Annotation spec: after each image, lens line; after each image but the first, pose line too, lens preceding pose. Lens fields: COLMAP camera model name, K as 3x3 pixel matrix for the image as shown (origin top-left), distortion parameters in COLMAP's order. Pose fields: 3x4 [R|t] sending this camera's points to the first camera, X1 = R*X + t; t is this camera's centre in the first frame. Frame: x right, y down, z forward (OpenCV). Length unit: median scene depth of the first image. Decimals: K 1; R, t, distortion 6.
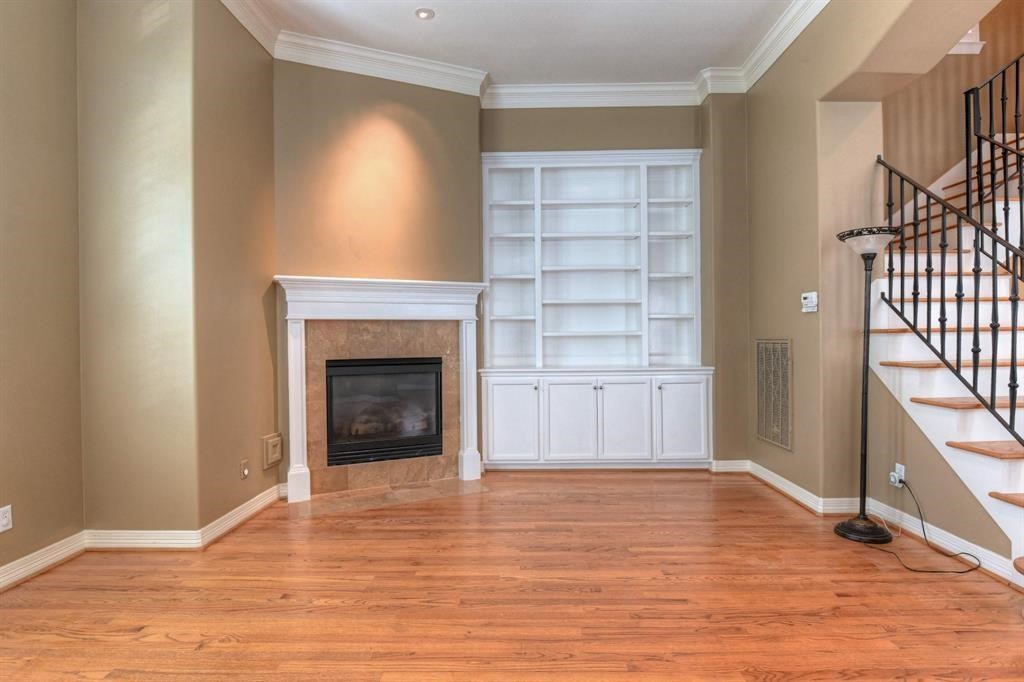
lens RADIAL K [[519.3, 0, 513.8], [0, 519.3, 342.8], [0, 0, 1]] dist [-0.014155, -0.001119]
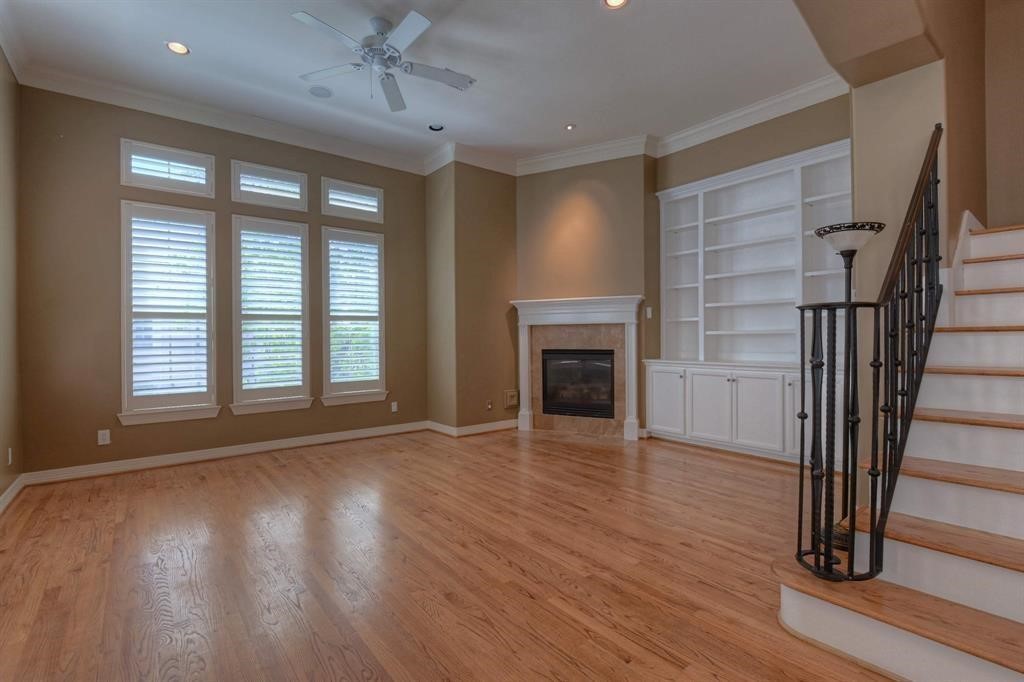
lens RADIAL K [[466.1, 0, 508.3], [0, 466.1, 341.6], [0, 0, 1]] dist [-0.018436, -0.001856]
pose [[0.632256, 0.011399, -0.774676, 0.720634], [-0.005070, 0.999931, 0.010576, -0.006784], [0.774743, -0.002760, 0.632270, -0.024807]]
